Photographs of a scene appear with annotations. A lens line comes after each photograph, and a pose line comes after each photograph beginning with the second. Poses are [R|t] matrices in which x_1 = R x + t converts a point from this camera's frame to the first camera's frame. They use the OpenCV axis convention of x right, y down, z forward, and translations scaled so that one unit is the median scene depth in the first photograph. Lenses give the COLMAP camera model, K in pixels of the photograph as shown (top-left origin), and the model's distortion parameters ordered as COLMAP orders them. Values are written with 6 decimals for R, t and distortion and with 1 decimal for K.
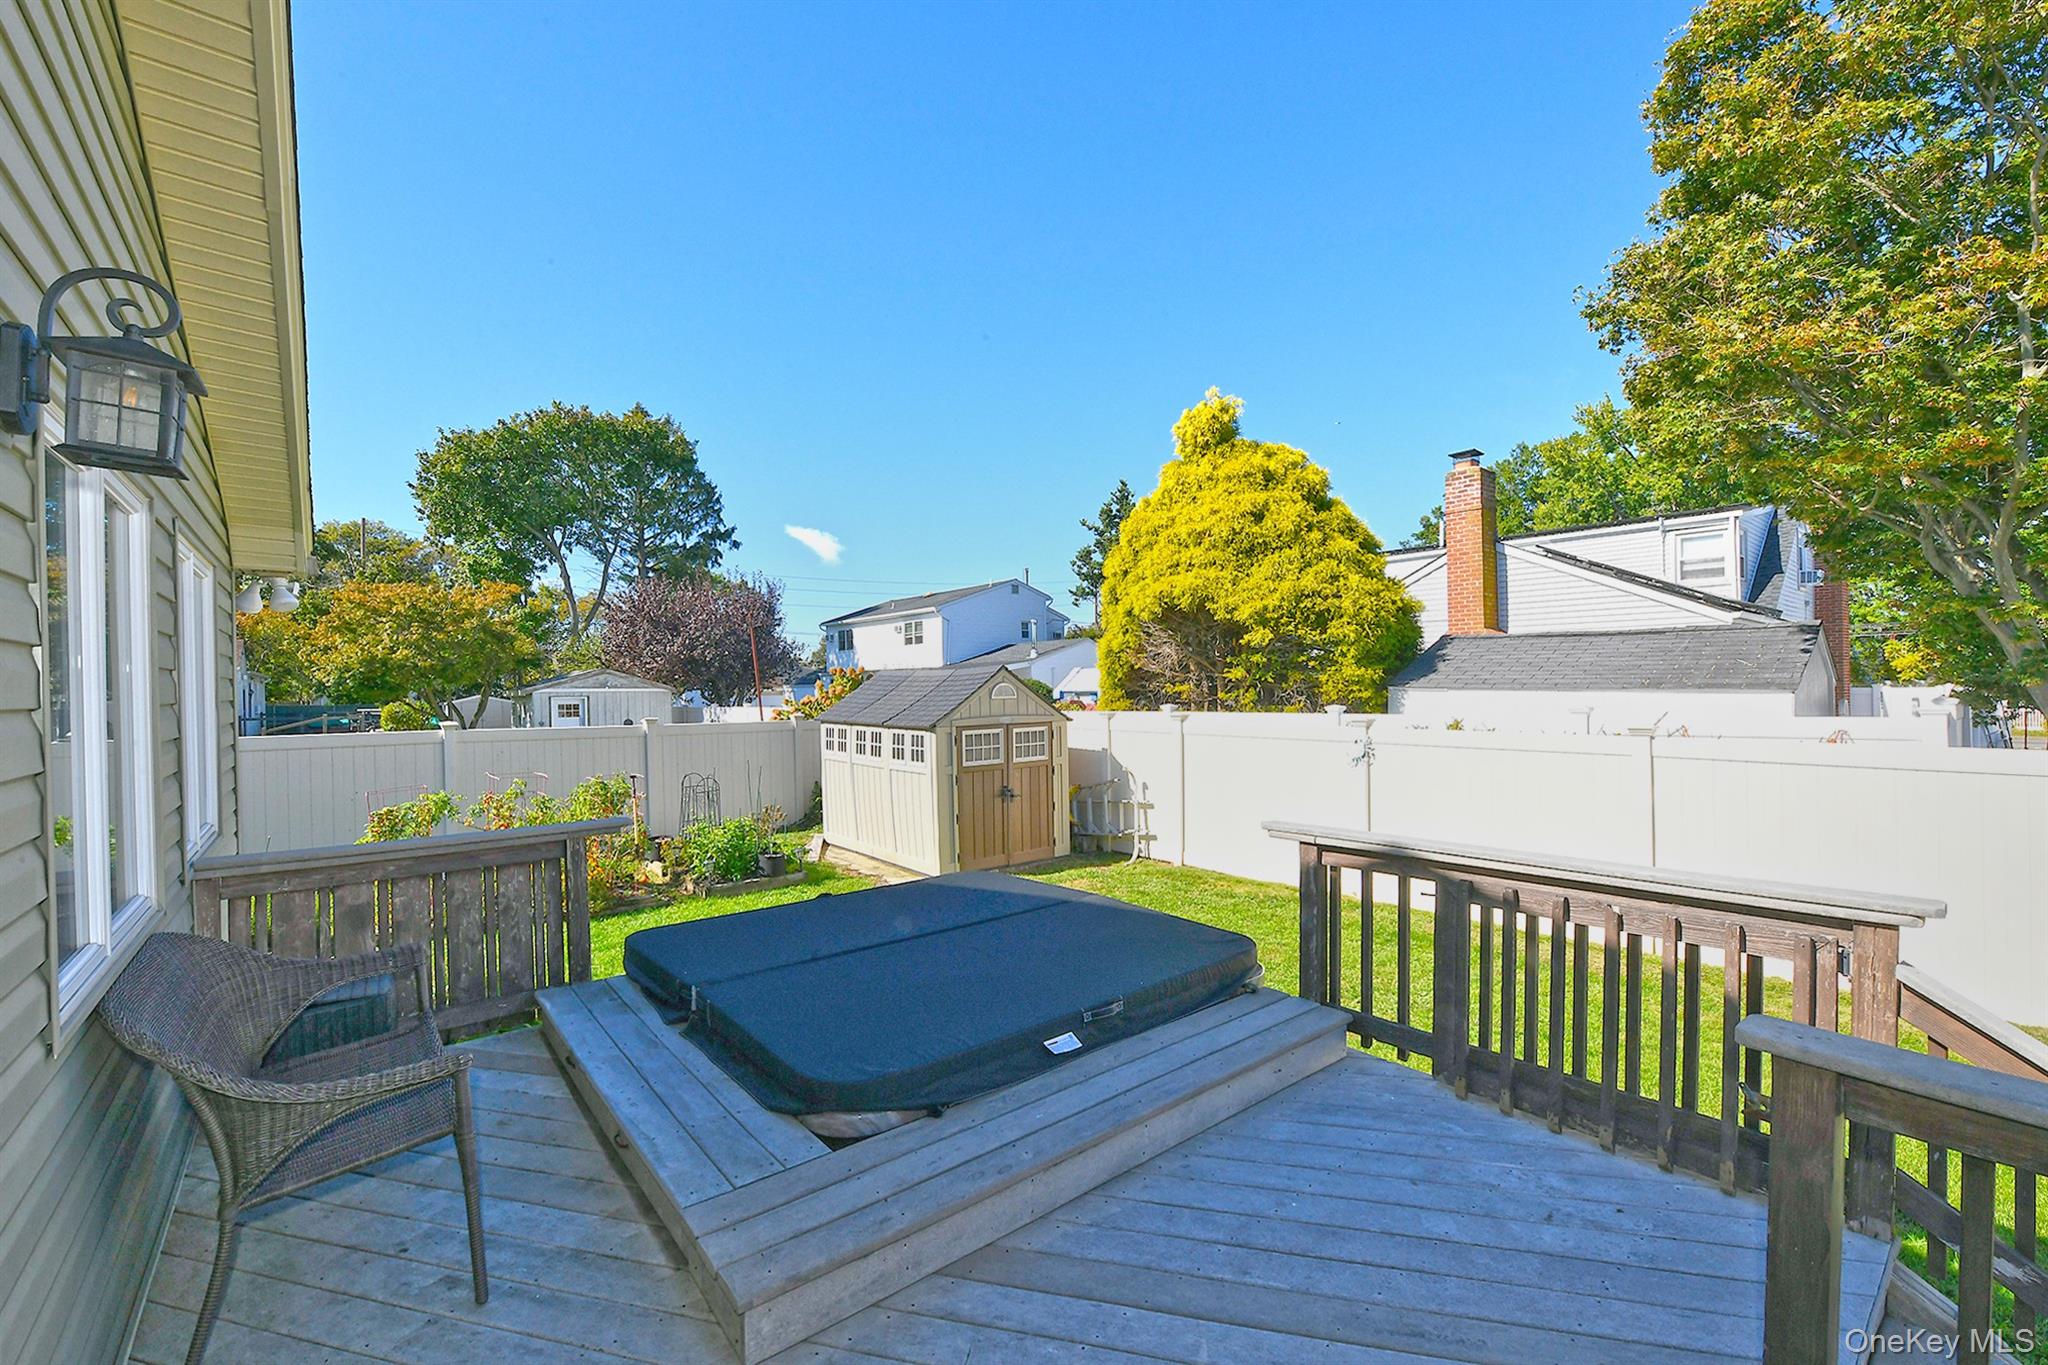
lens RADIAL K [[879.1, 0, 1027.1], [0, 879.1, 663.7], [0, 0, 1]] dist [-0.008211, -0.000306]
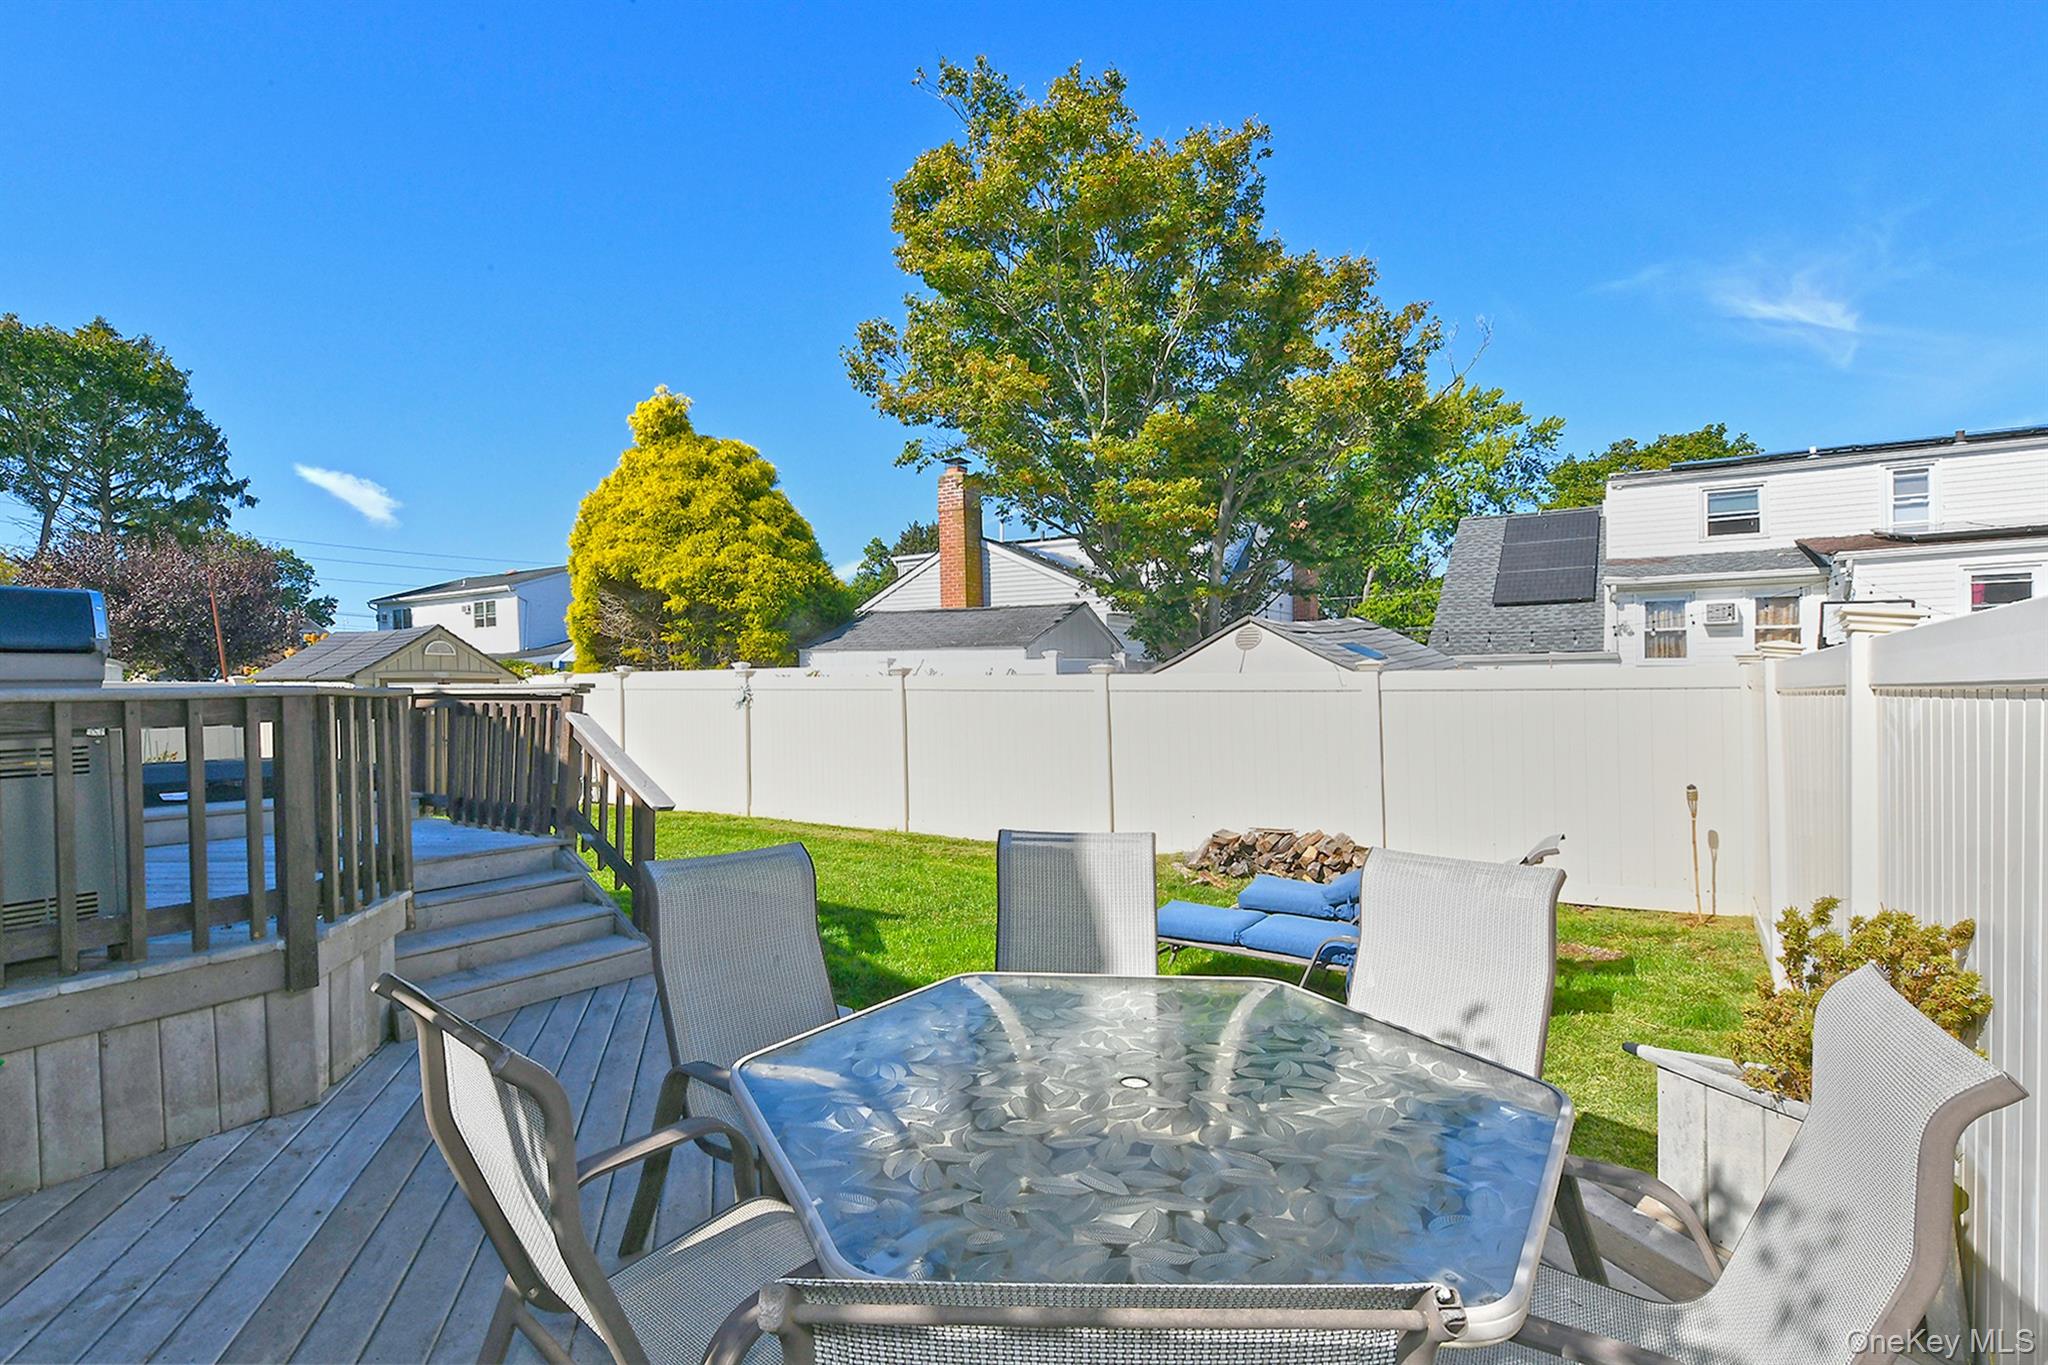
lens RADIAL K [[973.0, 0, 1041.7], [0, 973.0, 683.5], [0, 0, 1]] dist [-0.015473, 0.000950]
pose [[0.945749, 0.006410, 0.324834, 0.278287], [-0.011727, 0.999827, 0.014411, 0.047247], [-0.324686, -0.017438, 0.945661, -0.354432]]
